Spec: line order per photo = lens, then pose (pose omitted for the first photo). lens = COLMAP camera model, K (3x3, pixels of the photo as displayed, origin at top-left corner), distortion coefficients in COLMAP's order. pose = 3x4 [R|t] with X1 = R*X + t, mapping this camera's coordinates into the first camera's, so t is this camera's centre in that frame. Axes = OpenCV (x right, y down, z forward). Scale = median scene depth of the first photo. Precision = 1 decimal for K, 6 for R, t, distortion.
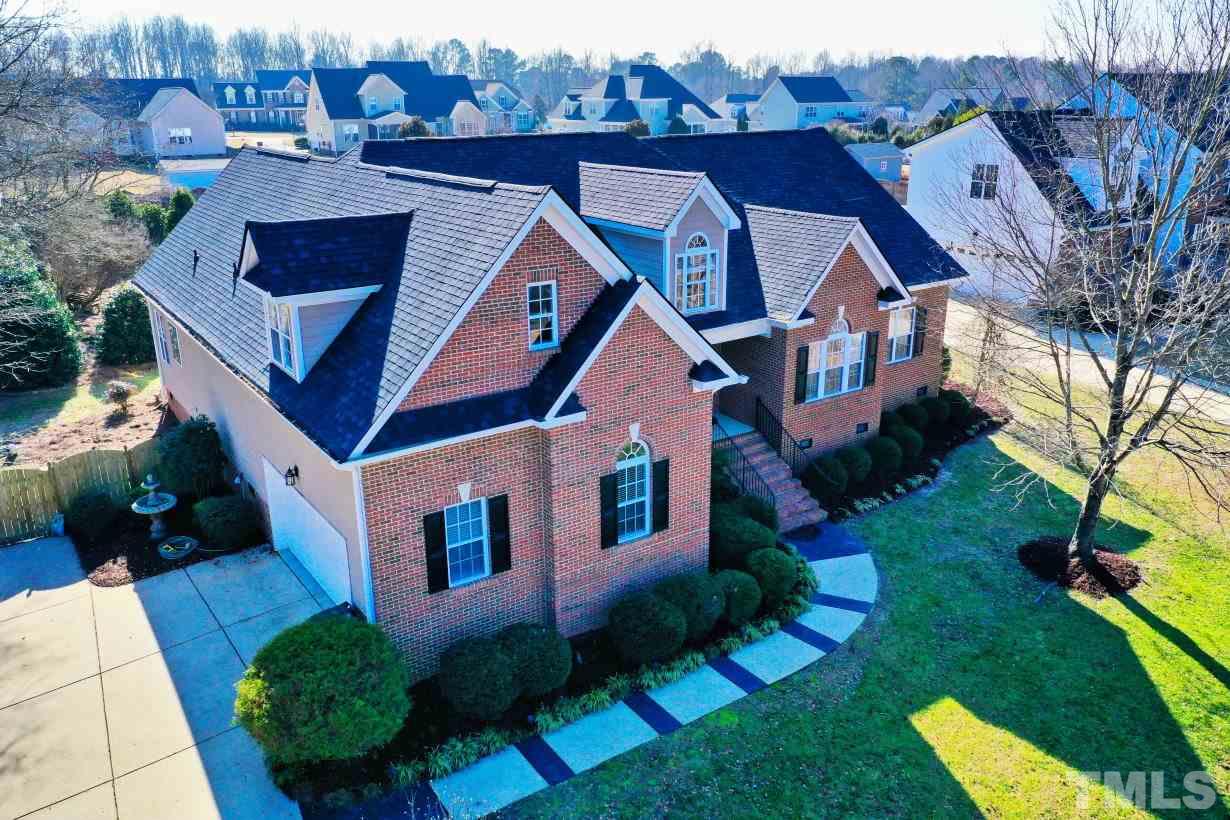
lens RADIAL K [[963.9, 0, 593.5], [0, 963.9, 394.3], [0, 0, 1]] dist [0.001330, -0.001197]
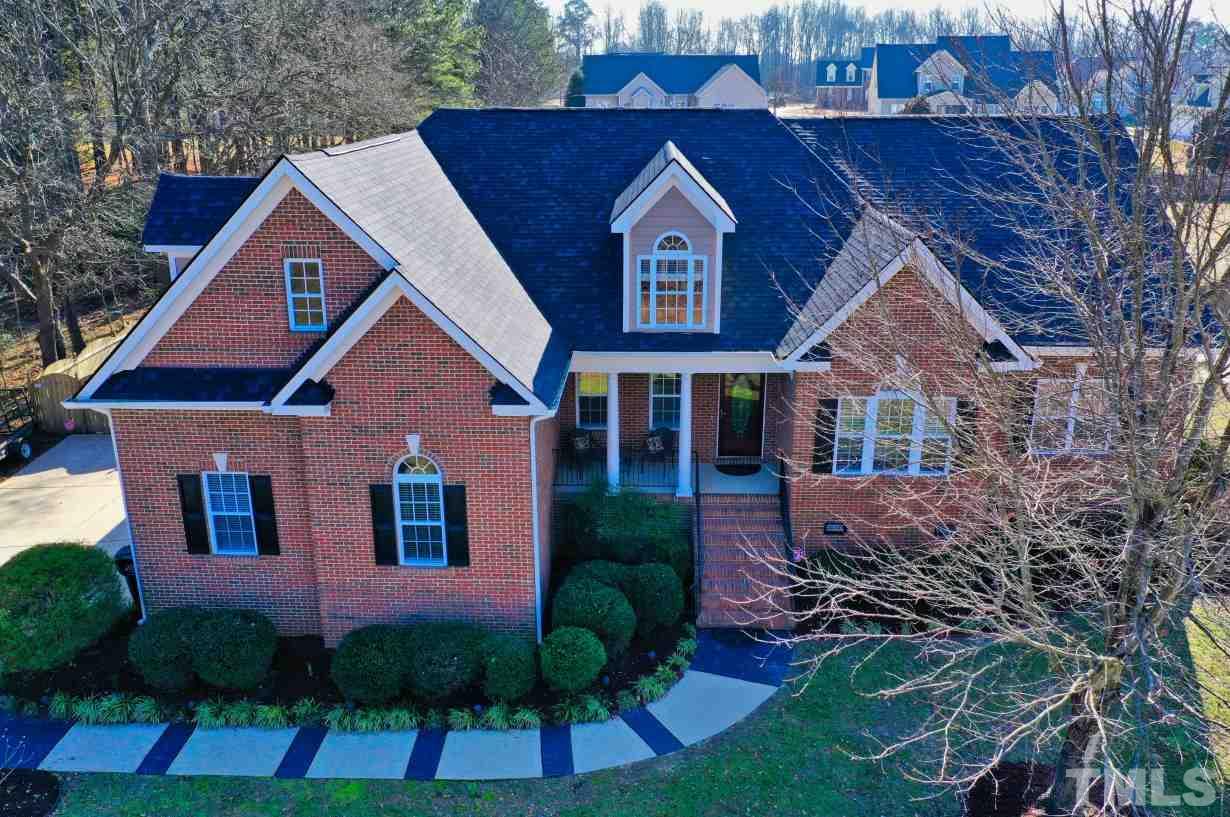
lens RADIAL K [[995.1, 0, 611.9], [0, 995.1, 389.3], [0, 0, 1]] dist [0.001920, 0.002399]
pose [[0.805229, 0.185295, -0.563270, 0.683039], [-0.182515, 0.981254, 0.061881, -0.097855], [0.564177, 0.052976, 0.823953, 0.353578]]
